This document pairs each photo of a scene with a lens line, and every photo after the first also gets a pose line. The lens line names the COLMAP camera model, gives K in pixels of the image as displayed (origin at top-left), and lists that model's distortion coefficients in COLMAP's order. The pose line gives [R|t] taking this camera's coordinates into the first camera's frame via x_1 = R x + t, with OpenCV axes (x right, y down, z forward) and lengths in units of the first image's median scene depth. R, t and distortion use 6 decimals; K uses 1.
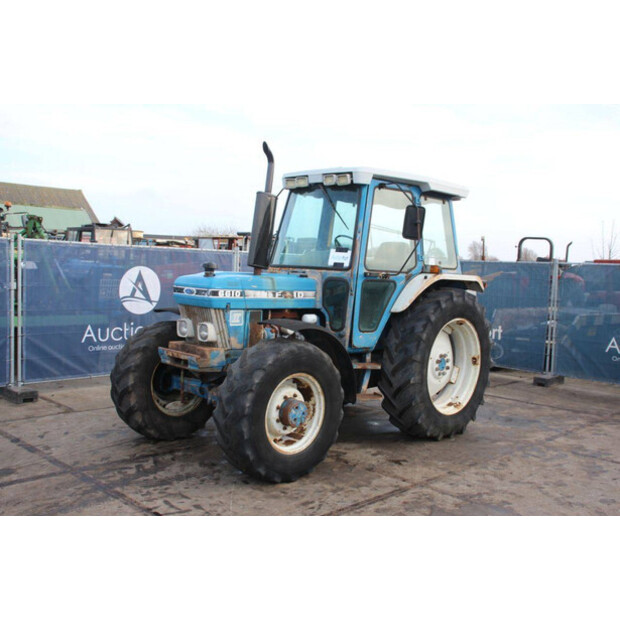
lens RADIAL K [[651.2, 0, 307.6], [0, 651.2, 310.1], [0, 0, 1]] dist [-0.014109, 0.000000]
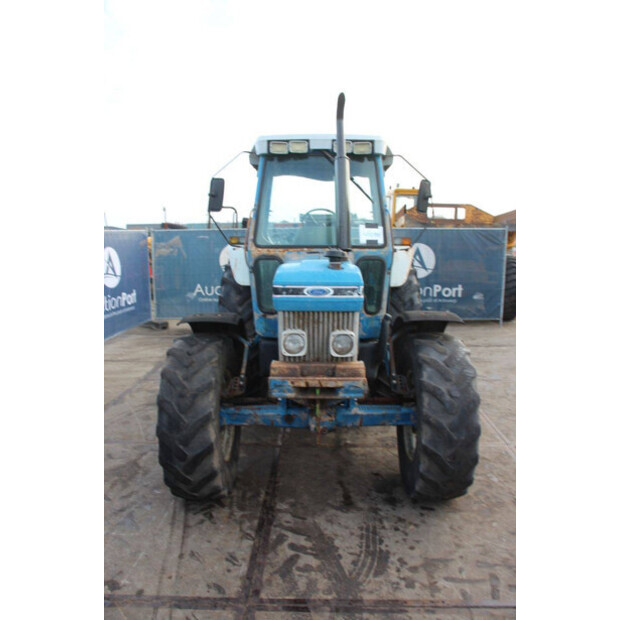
lens RADIAL K [[508.1, 0, 309.4], [0, 508.1, 307.4], [0, 0, 1]] dist [-0.133224, 0.092526]
pose [[0.728766, -0.139982, 0.670302, -0.559953], [0.079815, 0.989575, 0.119880, -0.078868], [-0.680095, -0.033864, 0.732341, 0.594734]]
